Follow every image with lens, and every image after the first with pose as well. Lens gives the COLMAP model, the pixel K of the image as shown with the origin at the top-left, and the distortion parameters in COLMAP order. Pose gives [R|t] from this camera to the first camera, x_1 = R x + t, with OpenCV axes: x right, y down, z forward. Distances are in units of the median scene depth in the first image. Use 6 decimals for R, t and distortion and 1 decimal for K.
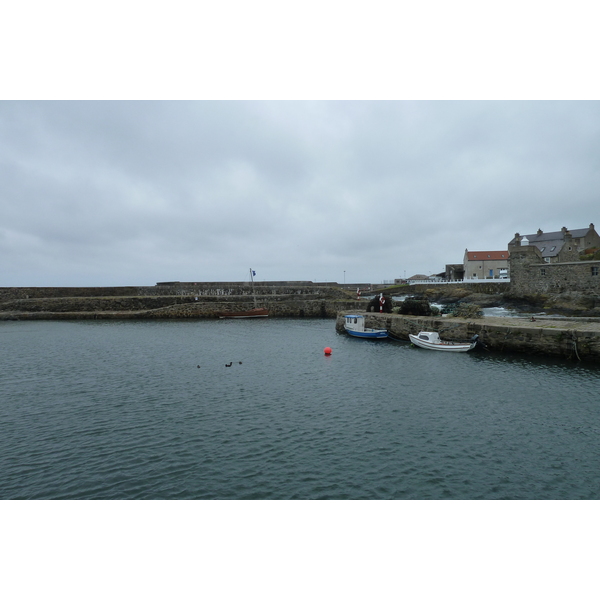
lens RADIAL K [[459.3, 0, 300.0], [0, 459.3, 300.0], [0, 0, 1]] dist [-0.002371, -0.000984]
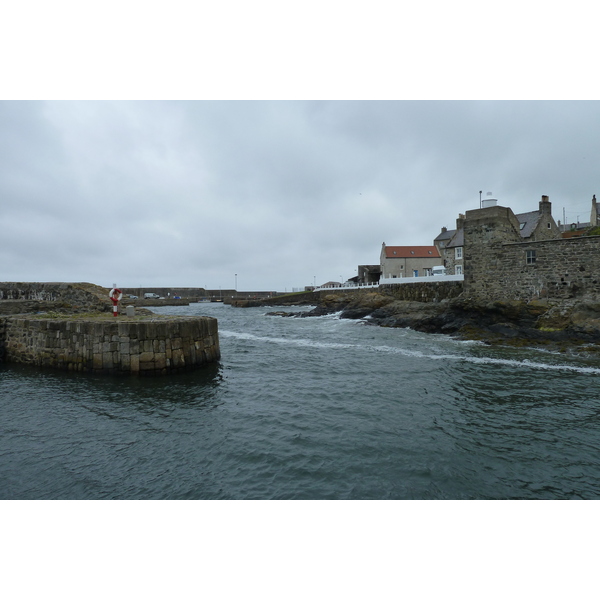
lens RADIAL K [[459.3, 0, 300.0], [0, 459.3, 300.0], [0, 0, 1]] dist [-0.002371, -0.000984]
pose [[0.986067, 0.000916, 0.166349, 0.158245], [0.002914, 0.999736, -0.022780, -0.002233], [-0.166326, 0.022948, 0.985804, 0.438522]]
